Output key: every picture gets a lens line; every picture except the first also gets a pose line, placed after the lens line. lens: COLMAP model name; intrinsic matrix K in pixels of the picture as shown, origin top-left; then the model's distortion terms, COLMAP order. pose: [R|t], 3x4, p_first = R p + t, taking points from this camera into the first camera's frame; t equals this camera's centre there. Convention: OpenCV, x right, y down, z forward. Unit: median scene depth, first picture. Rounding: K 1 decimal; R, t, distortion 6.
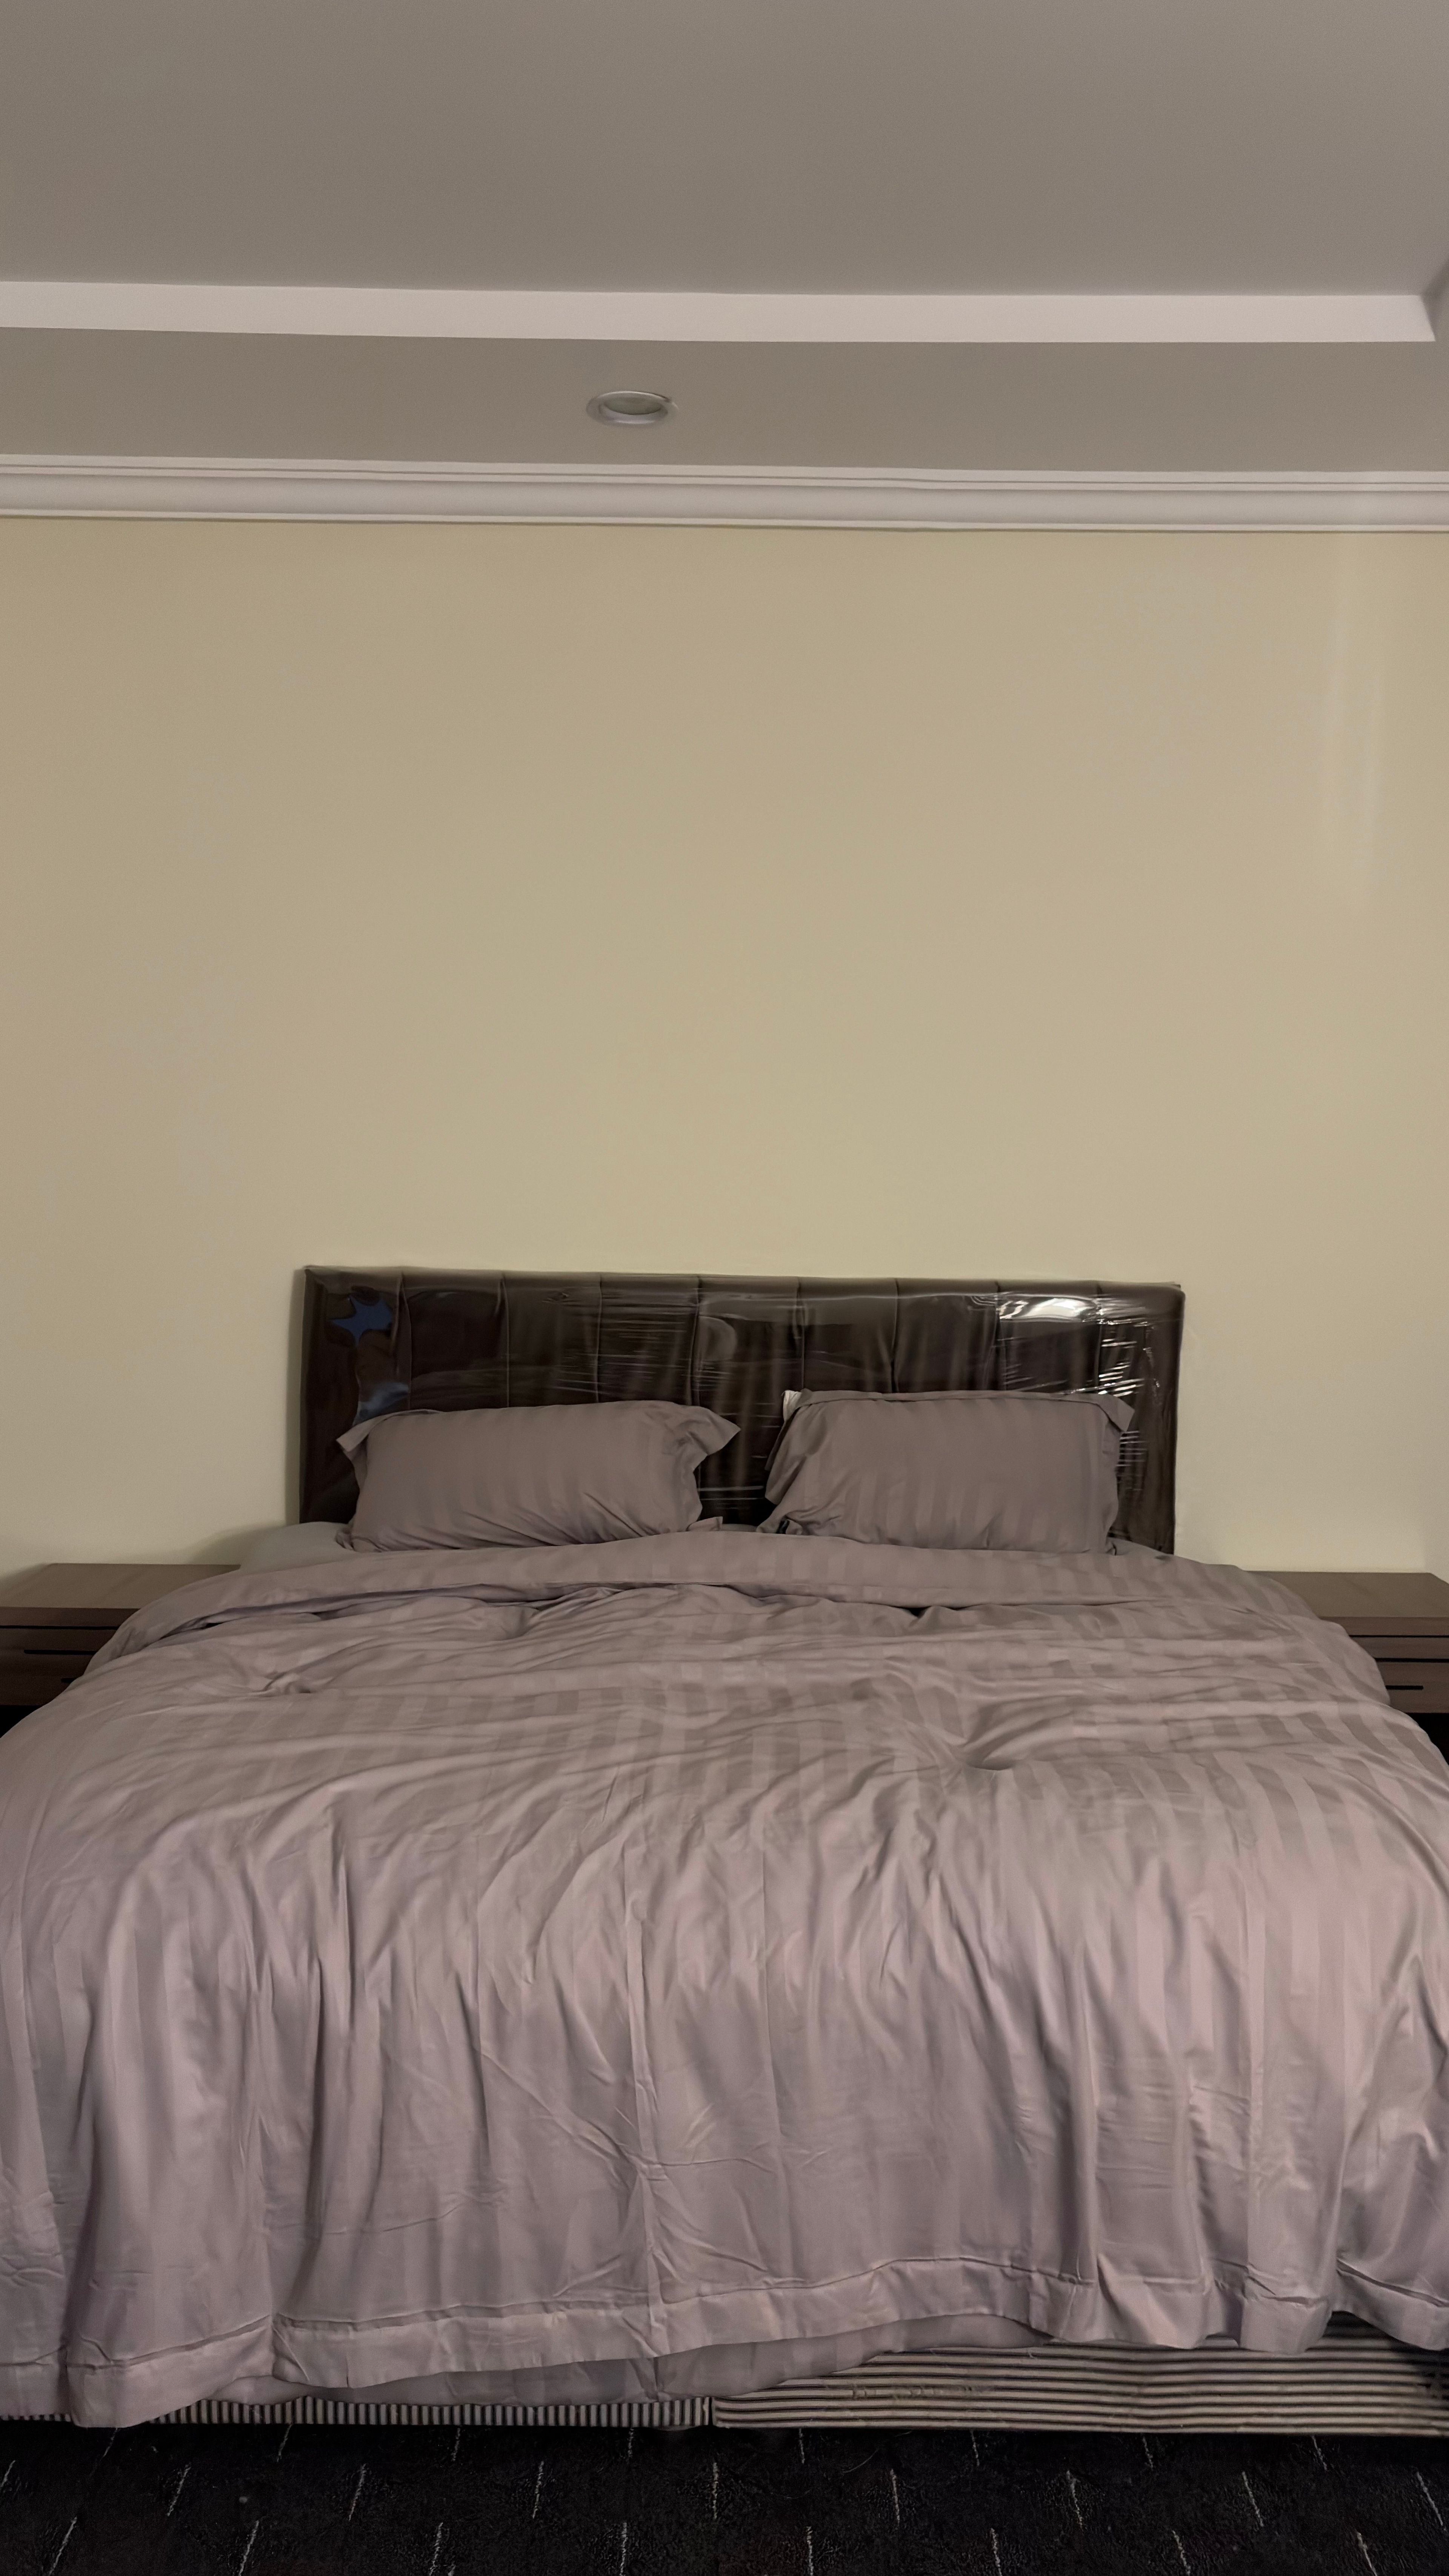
lens RADIAL K [[2000.4, 0, 724.8], [0, 2000.4, 1283.2], [0, 0, 1]] dist [0.040089, -0.020115]
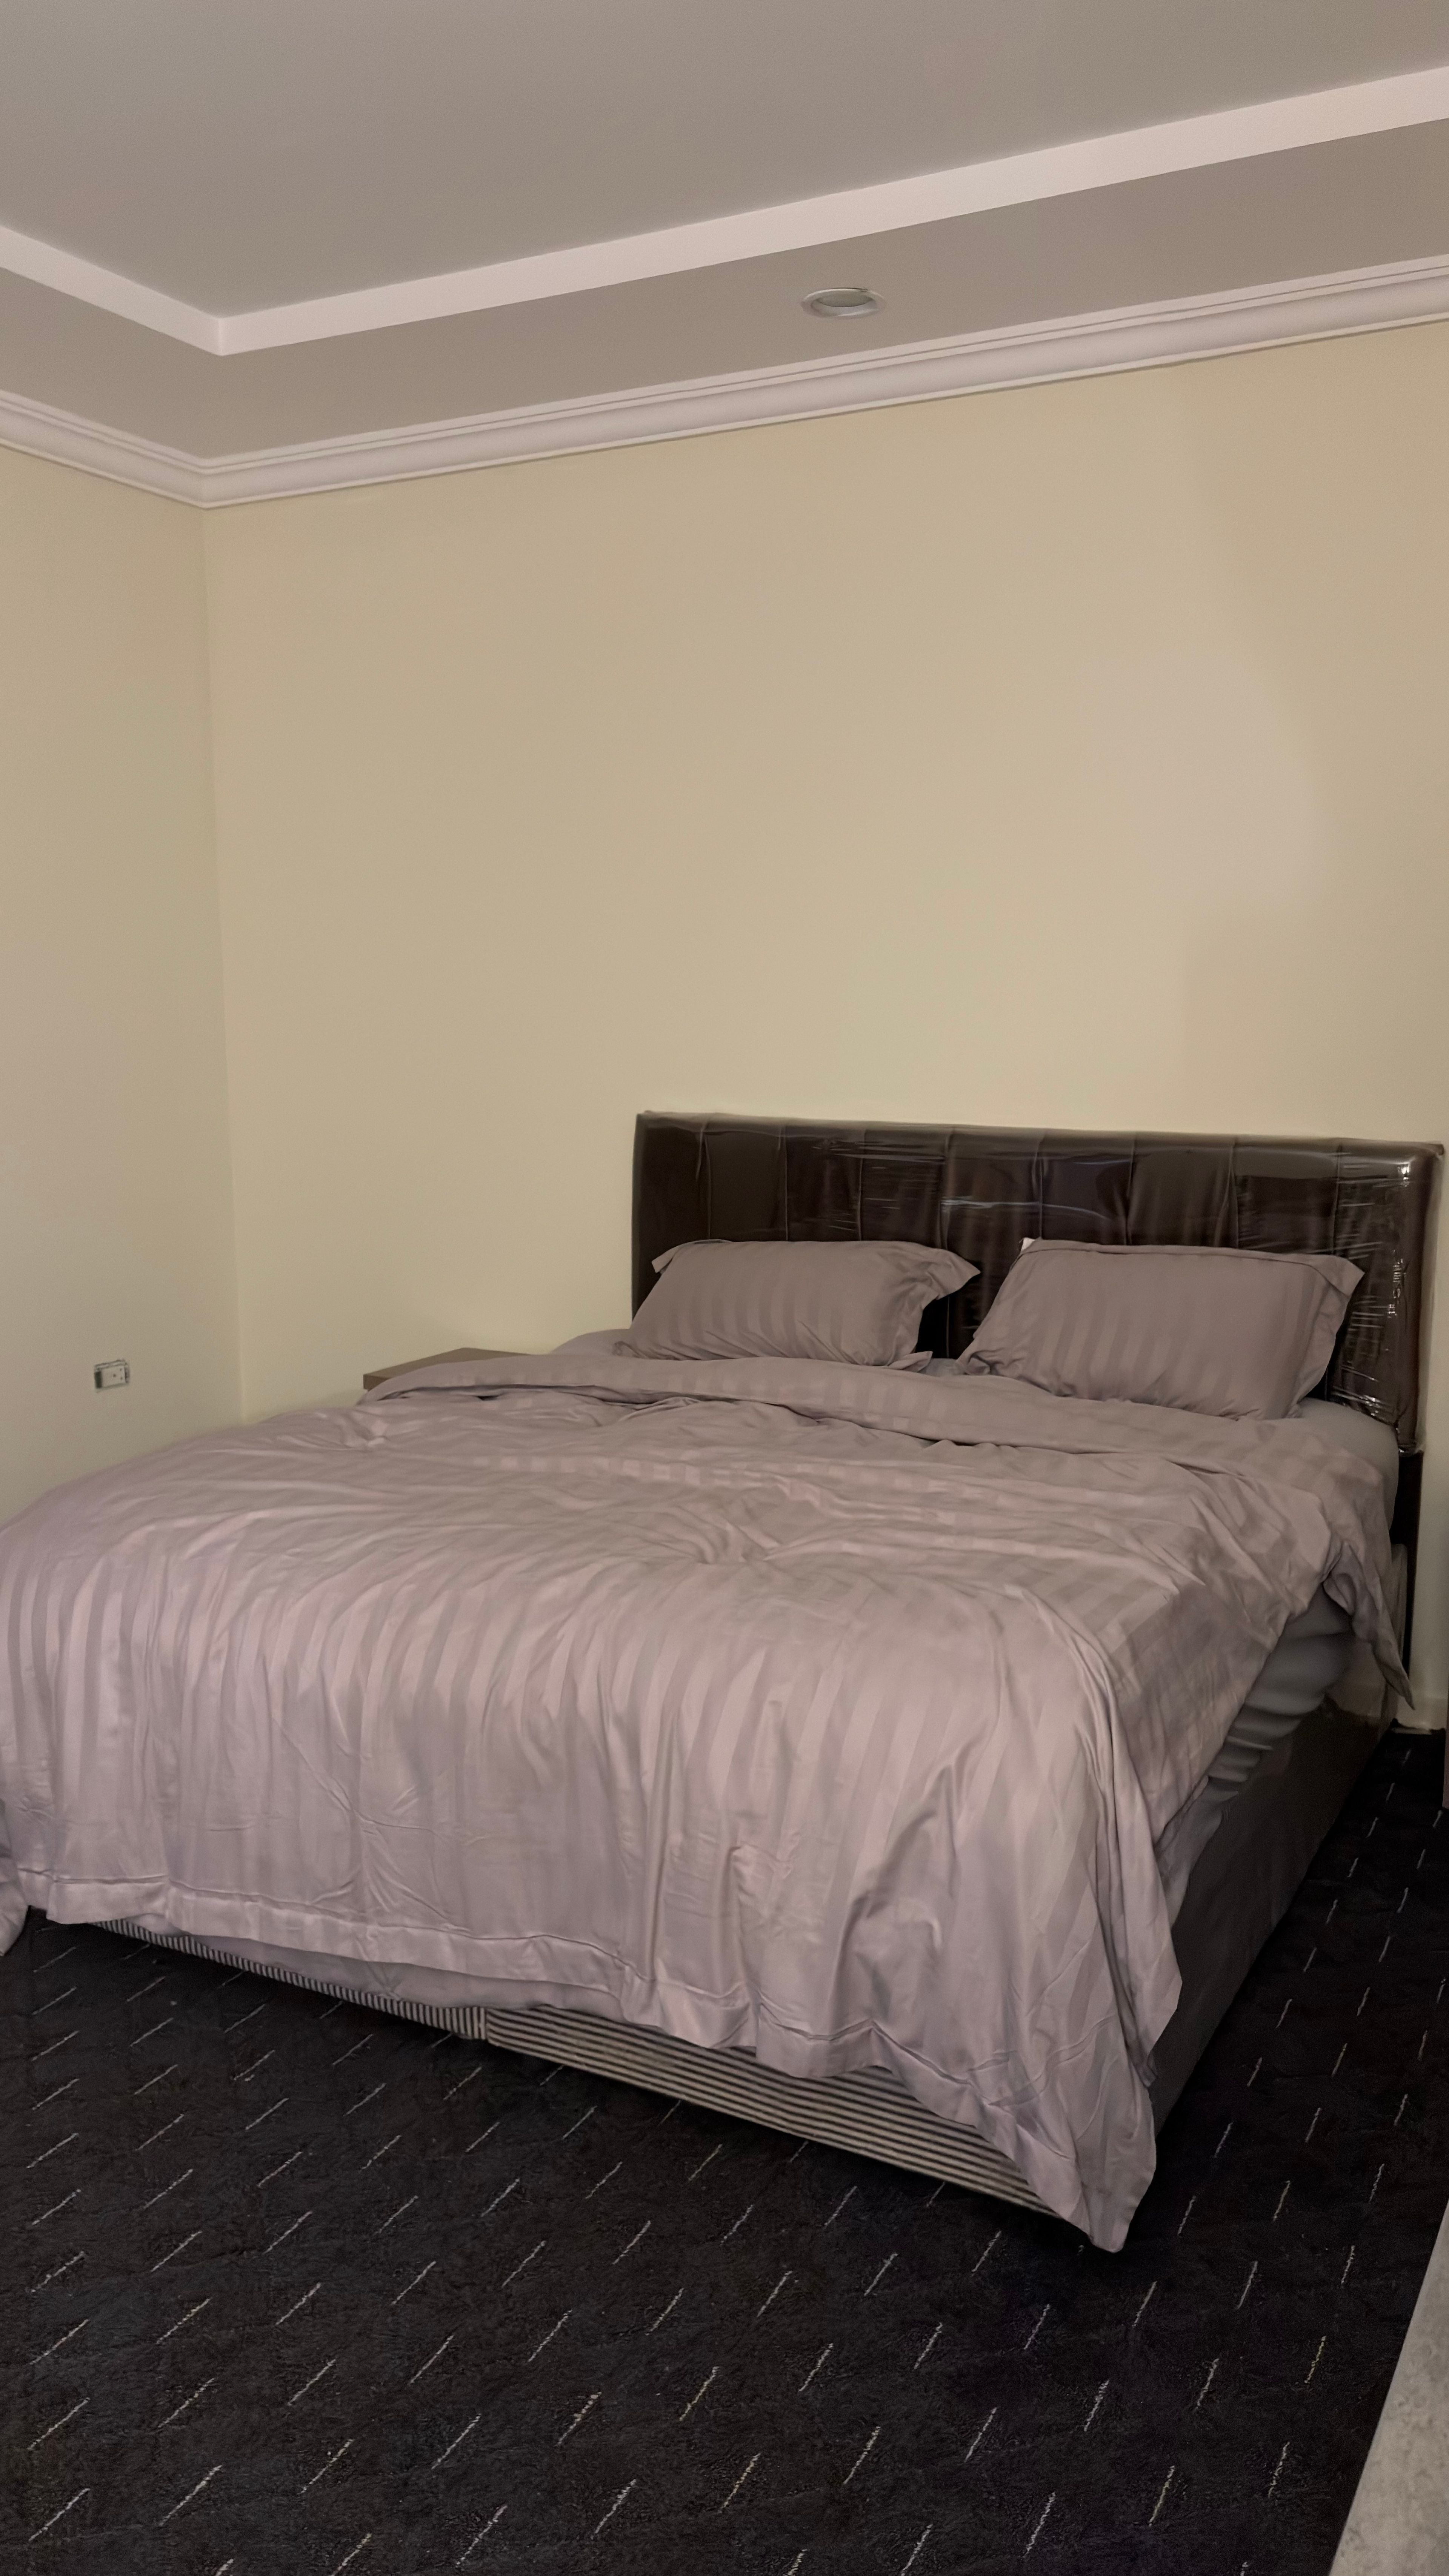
lens RADIAL K [[2000.4, 0, 808.3], [0, 2000.4, 1322.0], [0, 0, 1]] dist [0.040089, -0.020115]
pose [[0.875447, 0.063468, -0.479128, 0.745628], [-0.015330, 0.994488, 0.103724, -0.017319], [0.483071, -0.083460, 0.871595, 0.035312]]
